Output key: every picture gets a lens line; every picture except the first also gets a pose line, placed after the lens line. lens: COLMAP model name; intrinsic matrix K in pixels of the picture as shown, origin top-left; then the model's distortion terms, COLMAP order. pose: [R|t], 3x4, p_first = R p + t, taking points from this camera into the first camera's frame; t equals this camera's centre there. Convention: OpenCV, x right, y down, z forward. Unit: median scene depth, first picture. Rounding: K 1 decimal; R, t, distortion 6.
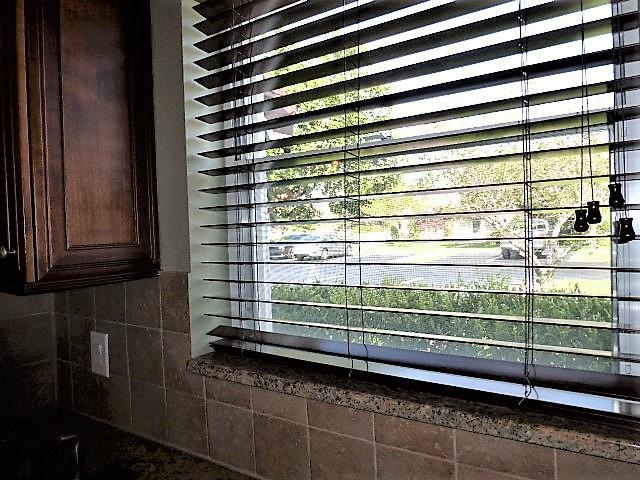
lens RADIAL K [[466.5, 0, 320.0], [0, 466.5, 240.0], [0, 0, 1]] dist [-0.007357, -0.002966]
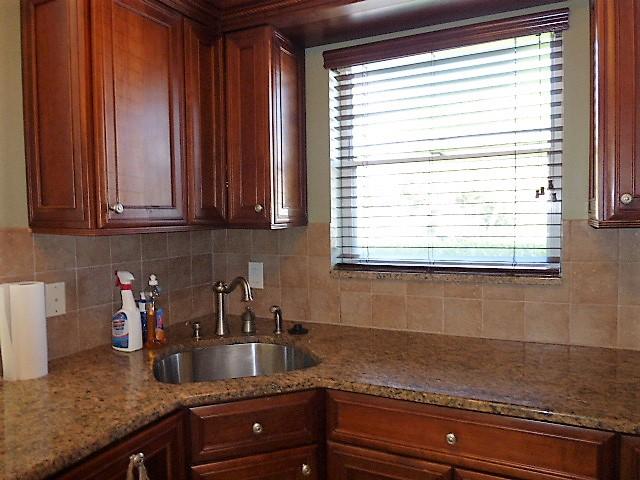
lens RADIAL K [[458.7, 0, 318.4], [0, 458.7, 244.2], [0, 0, 1]] dist [-0.036777, 0.006699]
pose [[0.988481, 0.005791, 0.151233, -0.773245], [-0.009903, 0.999601, 0.026451, 0.137704], [-0.151020, -0.027644, 0.988144, -0.991013]]
